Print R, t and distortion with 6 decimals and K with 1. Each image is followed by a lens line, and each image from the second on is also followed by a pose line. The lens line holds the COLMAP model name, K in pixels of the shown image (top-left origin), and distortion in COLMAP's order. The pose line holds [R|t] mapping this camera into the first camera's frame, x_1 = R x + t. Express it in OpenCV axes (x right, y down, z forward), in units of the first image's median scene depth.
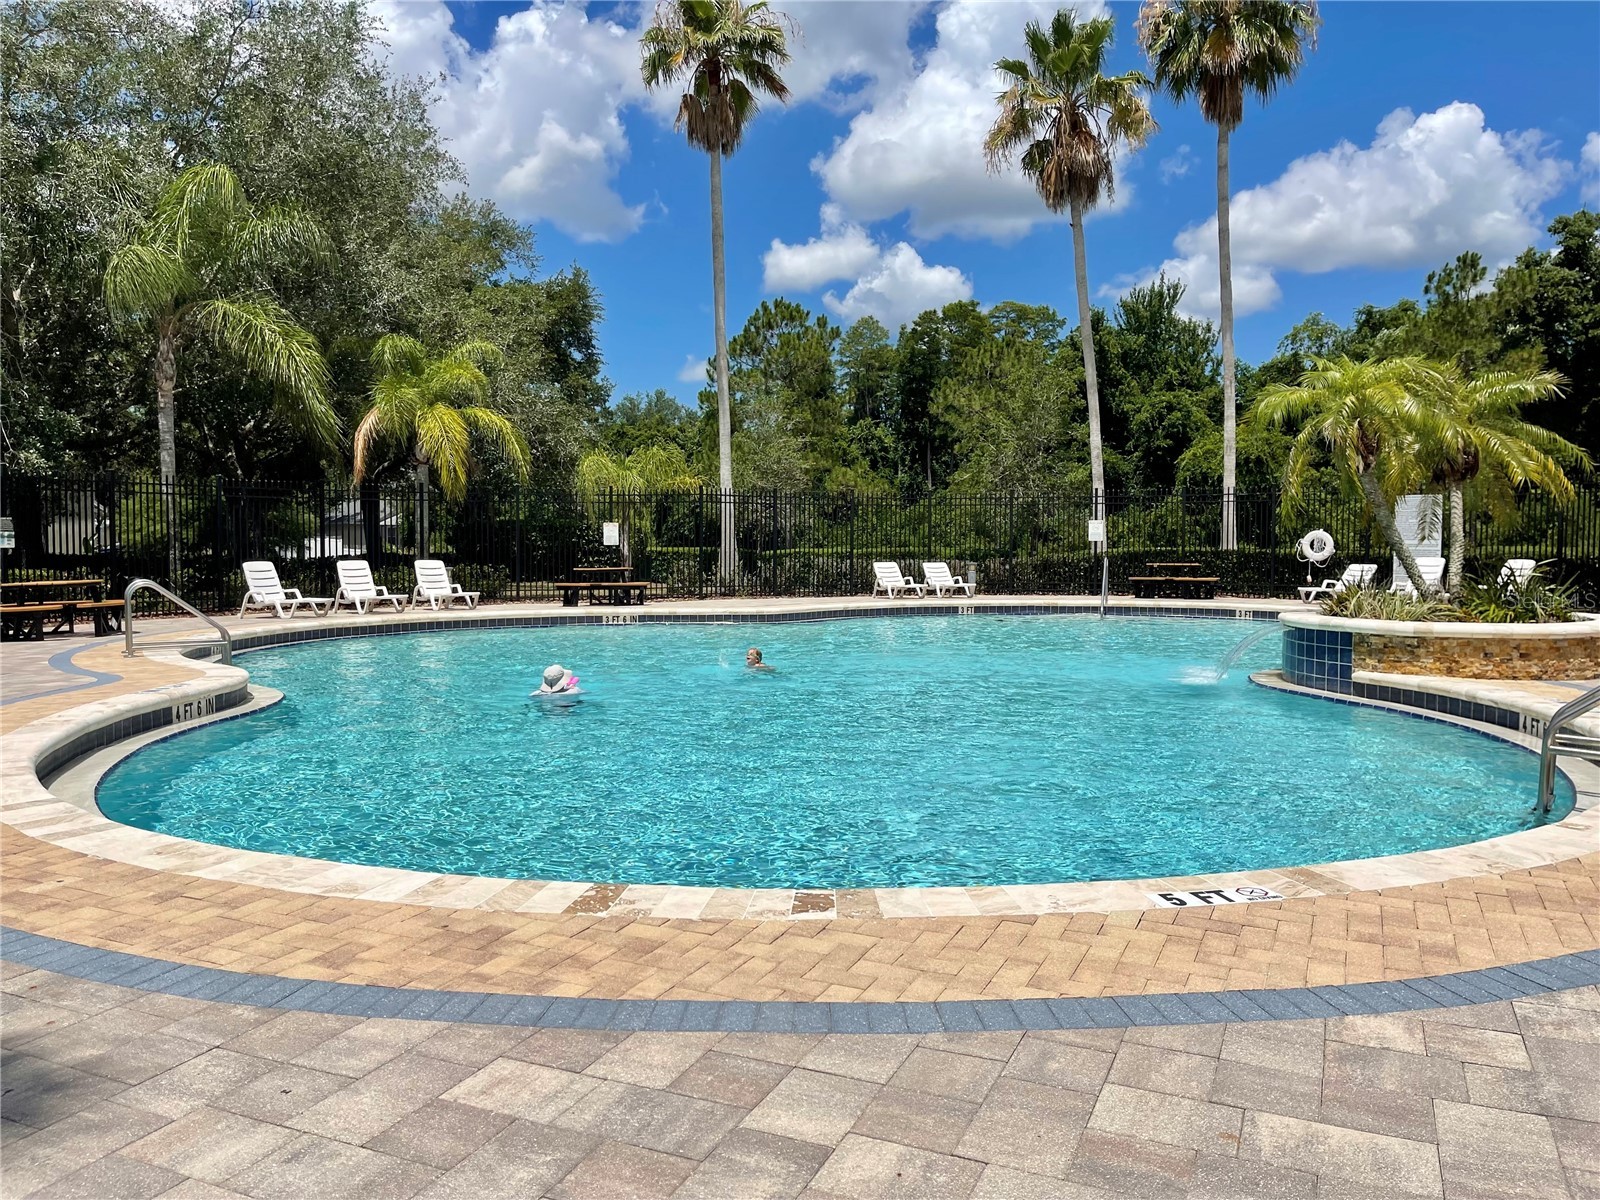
lens RADIAL K [[1186.9, 0, 798.2], [0, 1186.9, 609.2], [0, 0, 1]] dist [-0.020123, -0.014049]
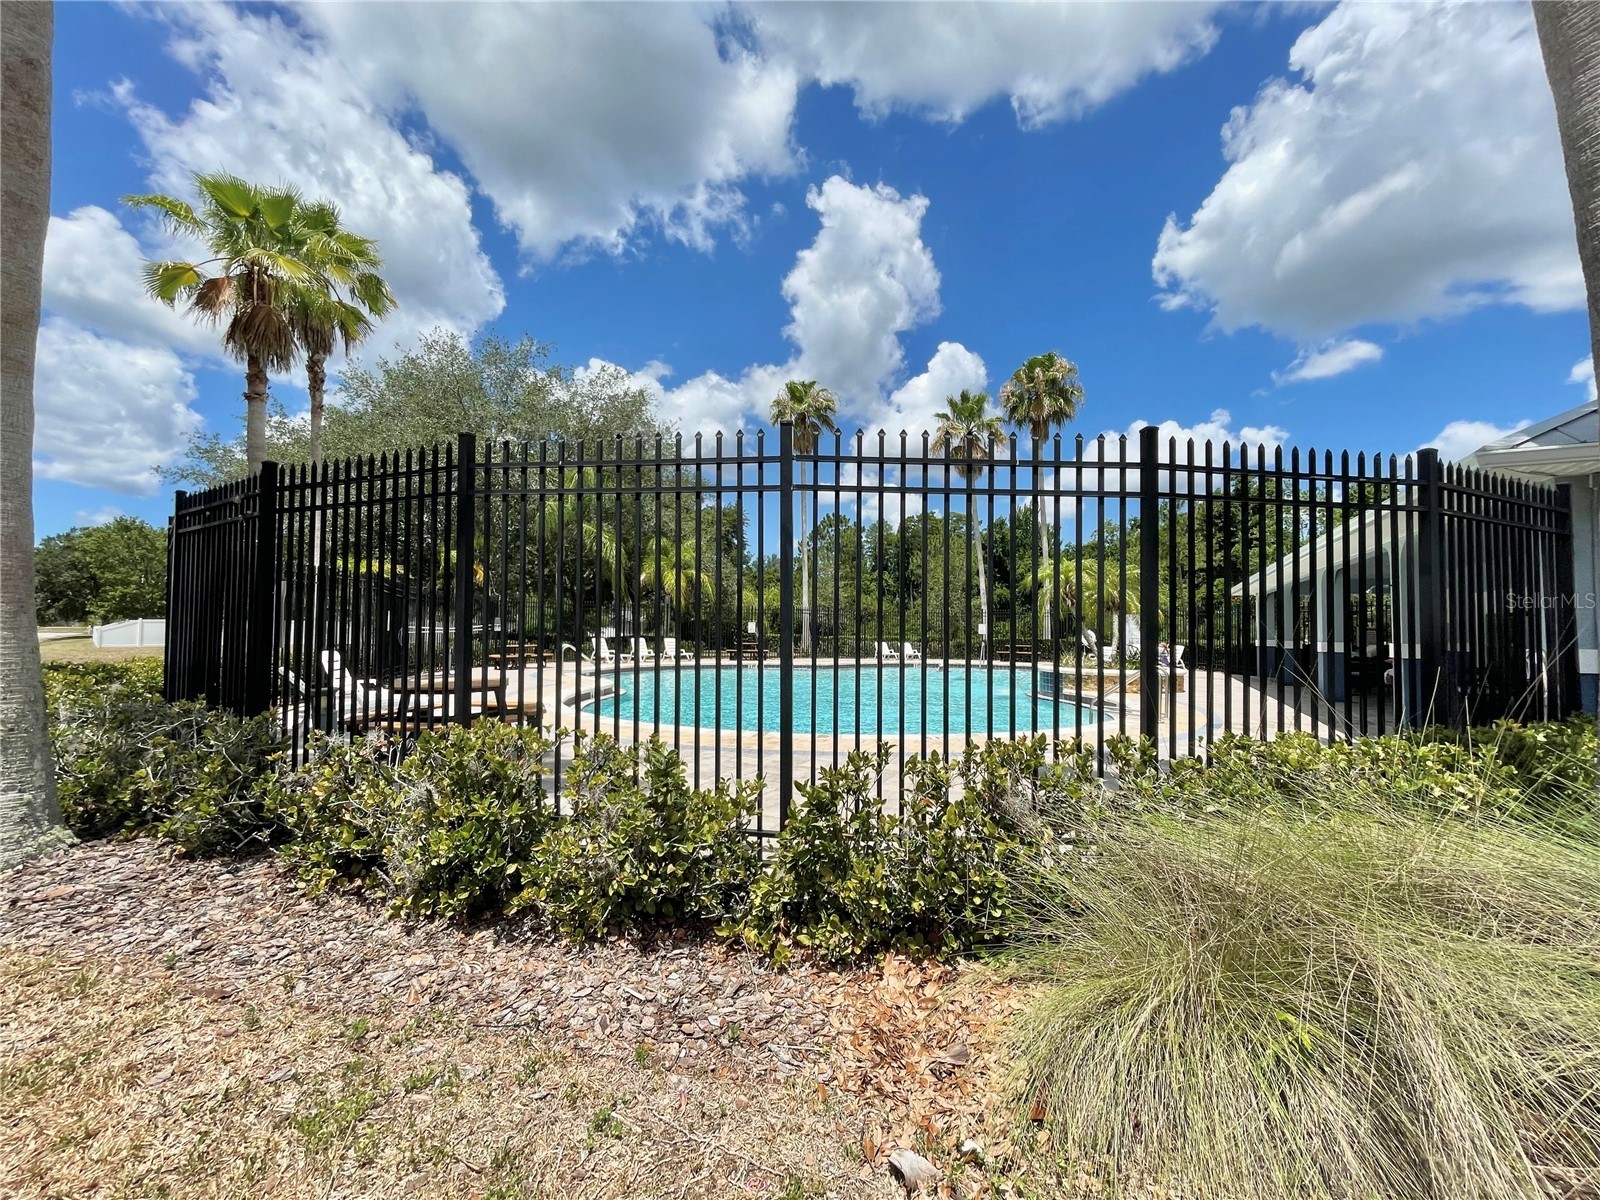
lens RADIAL K [[638.8, 0, 812.8], [0, 638.8, 614.4], [0, 0, 1]] dist [-0.009156, 0.000118]
pose [[0.998574, 0.011660, -0.052087, 0.018166], [-0.016016, 0.996335, -0.084021, 0.011683], [0.050917, 0.084736, 0.995102, -0.224825]]
